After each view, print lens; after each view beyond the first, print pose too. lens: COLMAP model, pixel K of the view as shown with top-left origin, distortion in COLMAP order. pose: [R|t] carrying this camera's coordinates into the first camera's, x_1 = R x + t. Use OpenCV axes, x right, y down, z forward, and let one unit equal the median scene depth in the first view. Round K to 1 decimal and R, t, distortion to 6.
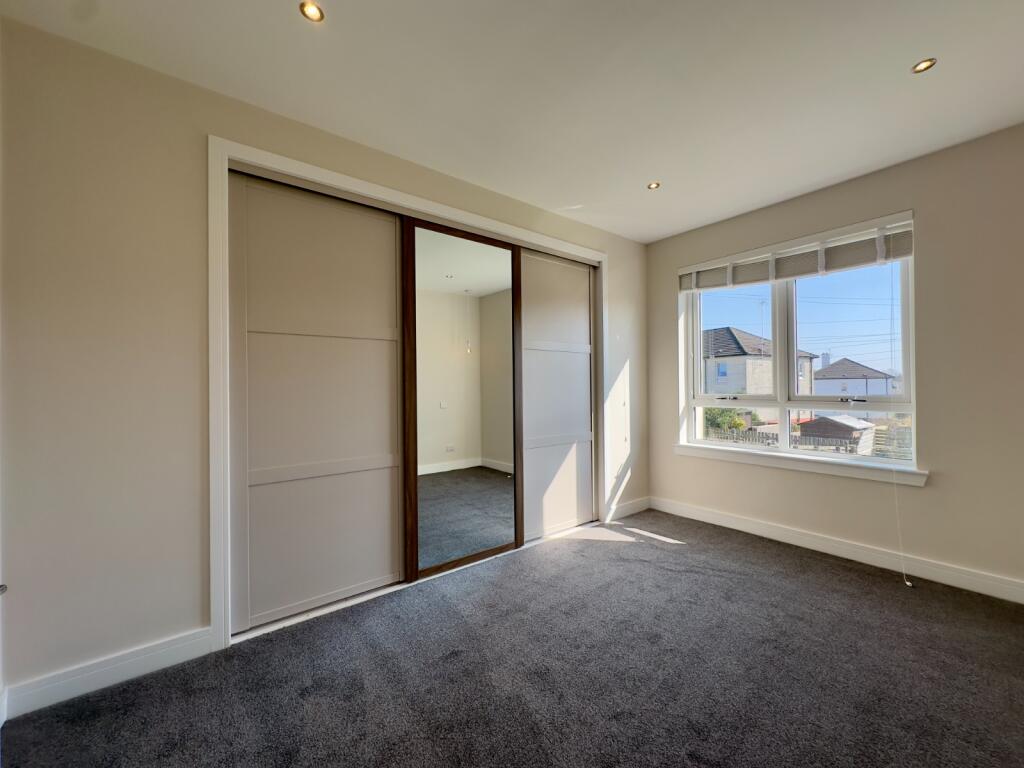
lens RADIAL K [[407.6, 0, 493.4], [0, 407.6, 382.7], [0, 0, 1]] dist [0.000961, 0.000165]
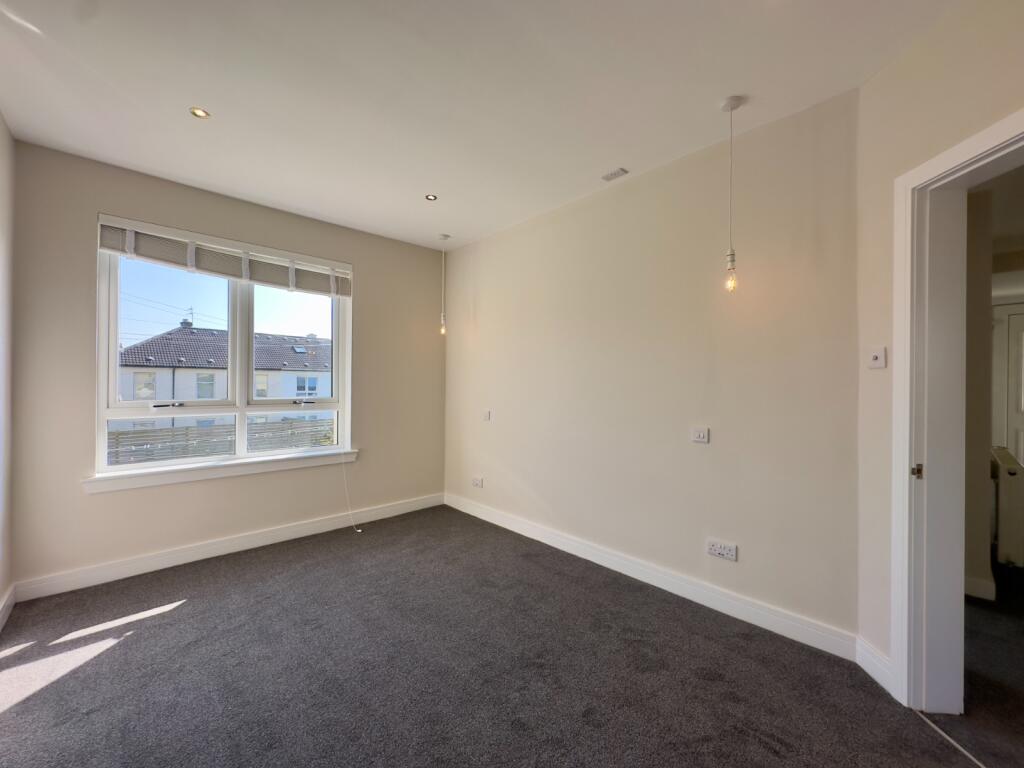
lens RADIAL K [[410.8, 0, 519.7], [0, 410.8, 385.5], [0, 0, 1]] dist [-0.000703, -0.000179]
pose [[-0.125328, 0.008849, 0.992076, -0.367597], [-0.013958, 0.999846, -0.010682, -0.002085], [-0.992017, -0.015187, -0.125185, 0.498724]]
